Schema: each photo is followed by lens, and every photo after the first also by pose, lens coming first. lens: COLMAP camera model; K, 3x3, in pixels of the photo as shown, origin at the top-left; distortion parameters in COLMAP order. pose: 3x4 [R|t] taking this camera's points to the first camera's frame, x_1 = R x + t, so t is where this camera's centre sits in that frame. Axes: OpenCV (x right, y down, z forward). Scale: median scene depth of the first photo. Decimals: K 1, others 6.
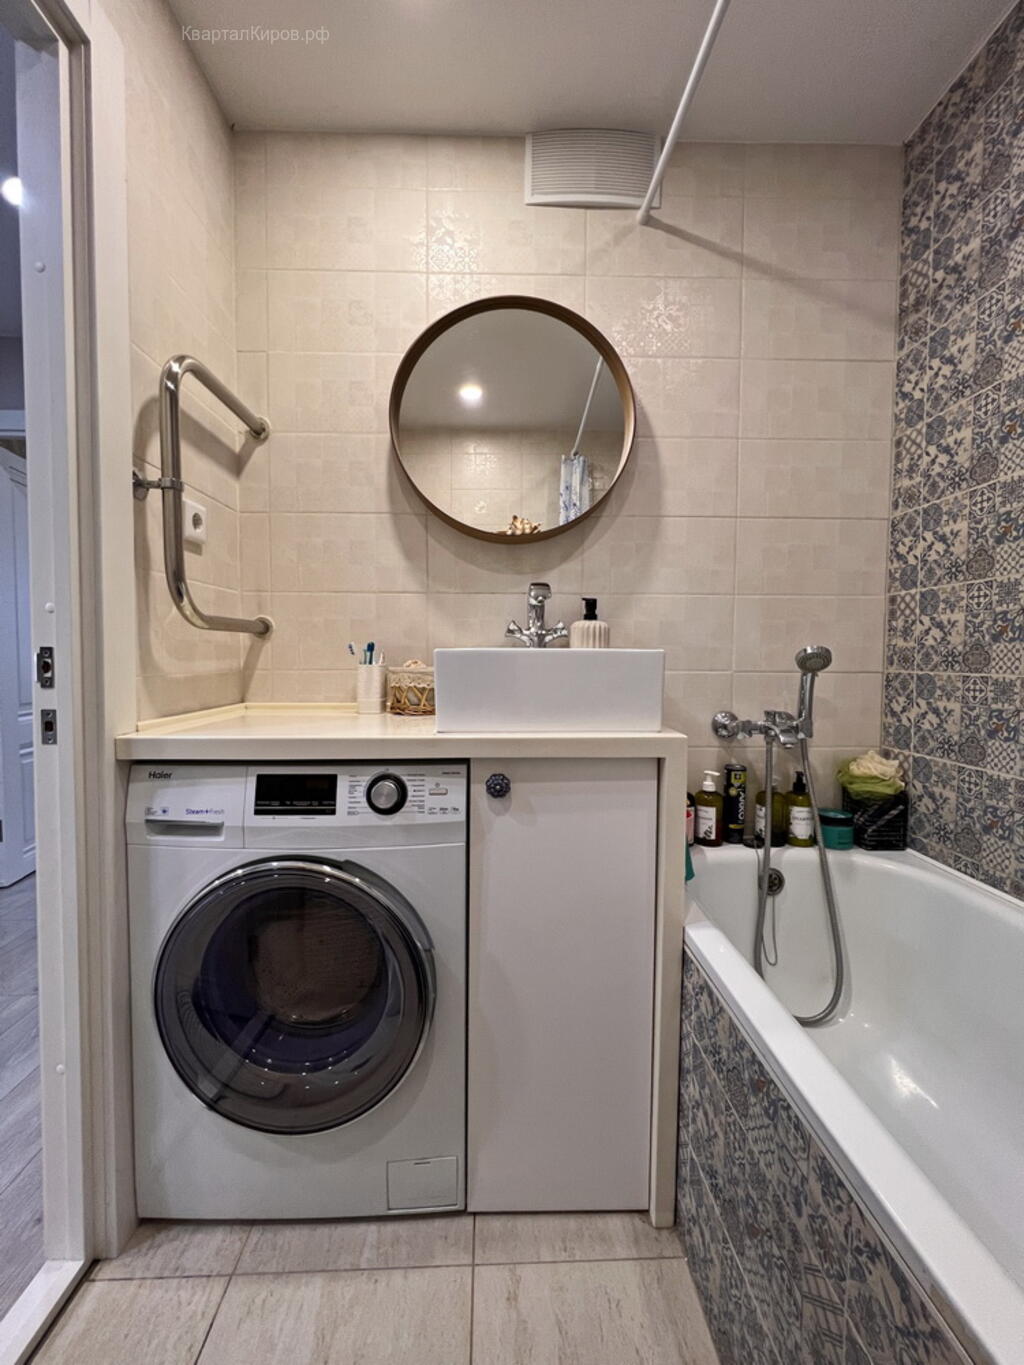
lens RADIAL K [[550.8, 0, 509.7], [0, 550.8, 678.8], [0, 0, 1]] dist [-0.003313, 0.000747]
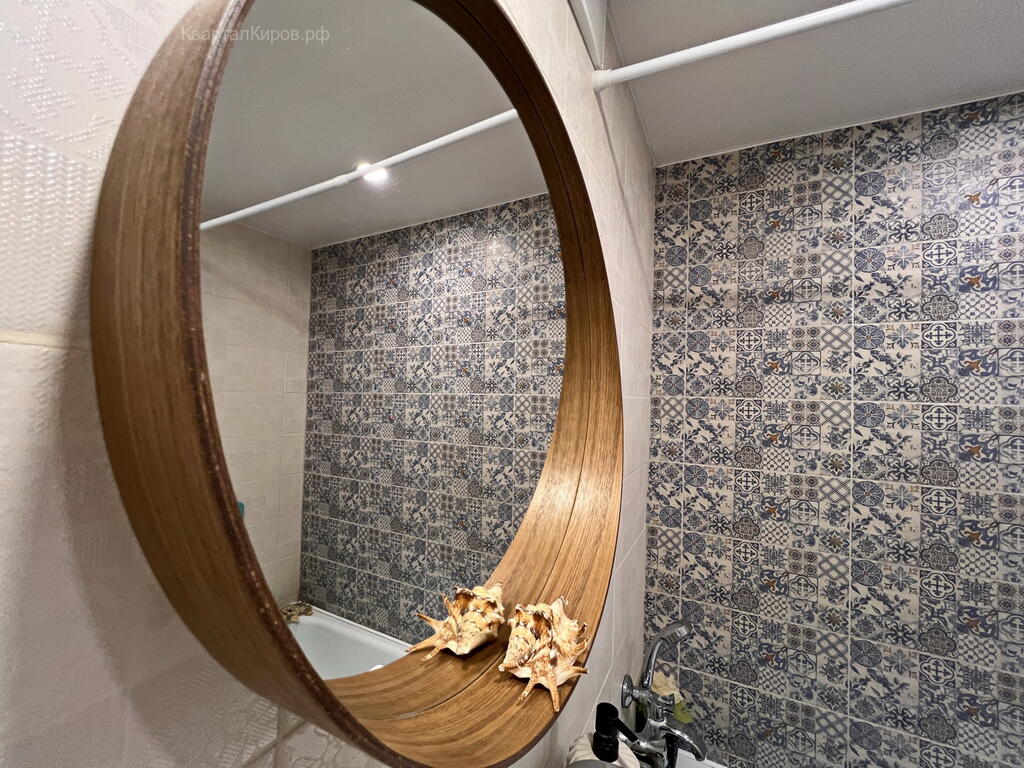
lens RADIAL K [[413.2, 0, 507.4], [0, 413.2, 386.4], [0, 0, 1]] dist [-0.003313, 0.000747]
pose [[0.484574, 0.038361, 0.873909, -0.274065], [0.004192, 0.998925, -0.046173, -0.449688], [-0.874740, 0.026037, 0.483892, 0.898048]]
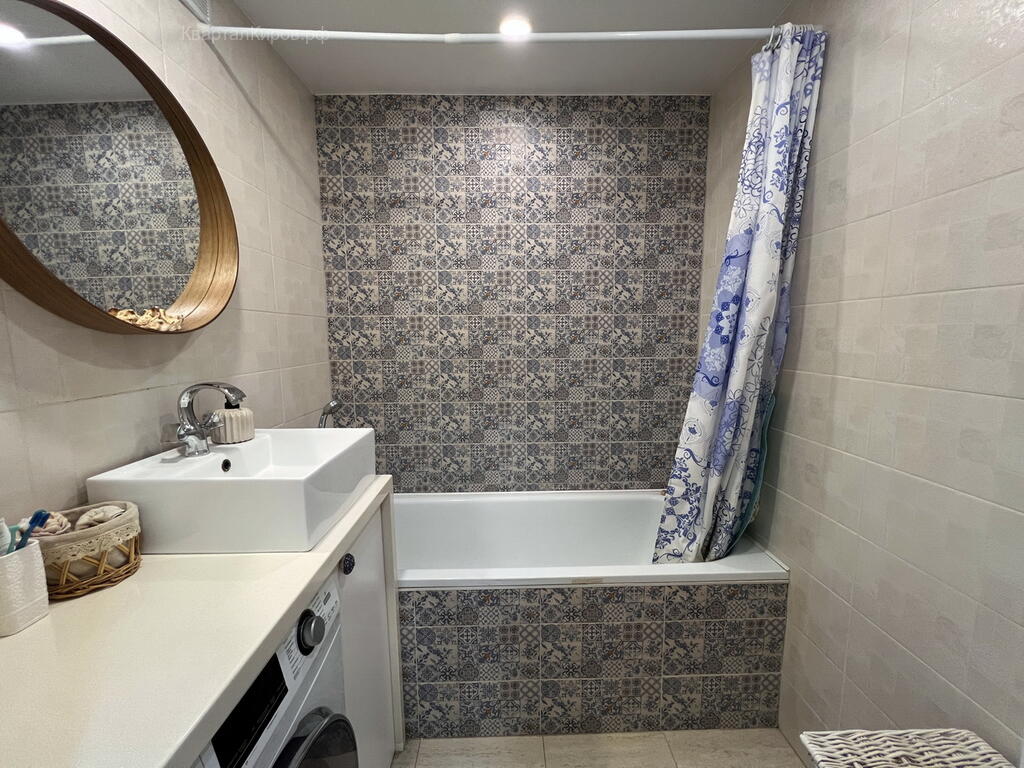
lens RADIAL K [[413.2, 0, 508.6], [0, 413.2, 384.5], [0, 0, 1]] dist [-0.003313, 0.000747]
pose [[0.019086, -0.128257, 0.991557, -0.672971], [0.051286, 0.990558, 0.127141, -0.235324], [-0.998502, 0.048427, 0.025484, 0.436422]]
